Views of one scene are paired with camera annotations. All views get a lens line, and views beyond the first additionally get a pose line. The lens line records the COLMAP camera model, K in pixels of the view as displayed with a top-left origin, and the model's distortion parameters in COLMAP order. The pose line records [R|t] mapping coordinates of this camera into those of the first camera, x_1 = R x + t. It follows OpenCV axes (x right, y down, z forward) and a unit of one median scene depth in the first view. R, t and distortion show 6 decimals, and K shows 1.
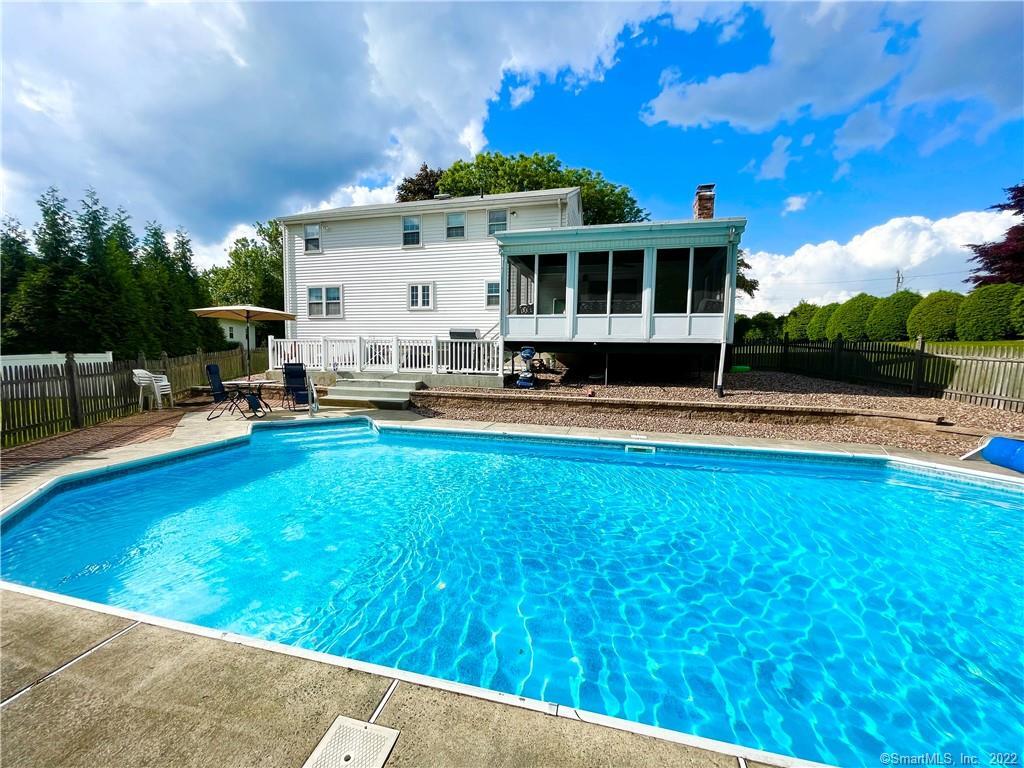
lens RADIAL K [[405.0, 0, 509.2], [0, 405.0, 384.7], [0, 0, 1]] dist [-0.004298, -0.000014]
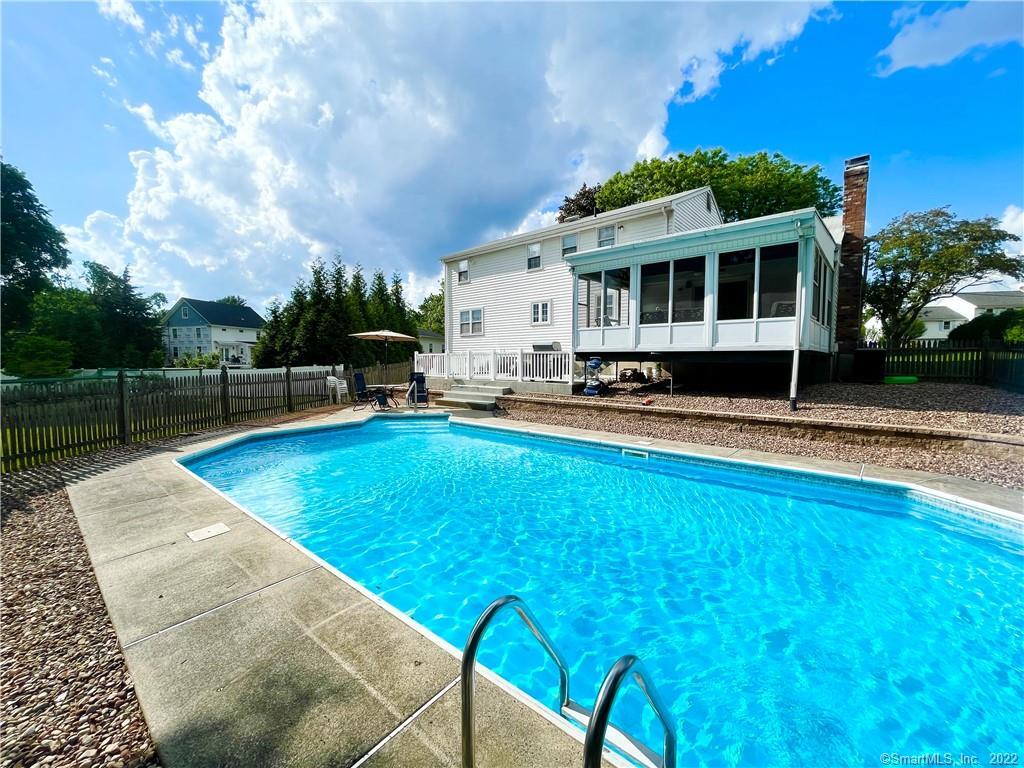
lens RADIAL K [[405.0, 0, 512.1], [0, 405.0, 386.5], [0, 0, 1]] dist [-0.004298, -0.000014]
pose [[0.900364, 0.015749, -0.434853, 0.303965], [-0.024642, 0.999586, -0.014821, 0.005030], [0.434440, 0.024060, 0.900379, -0.056145]]
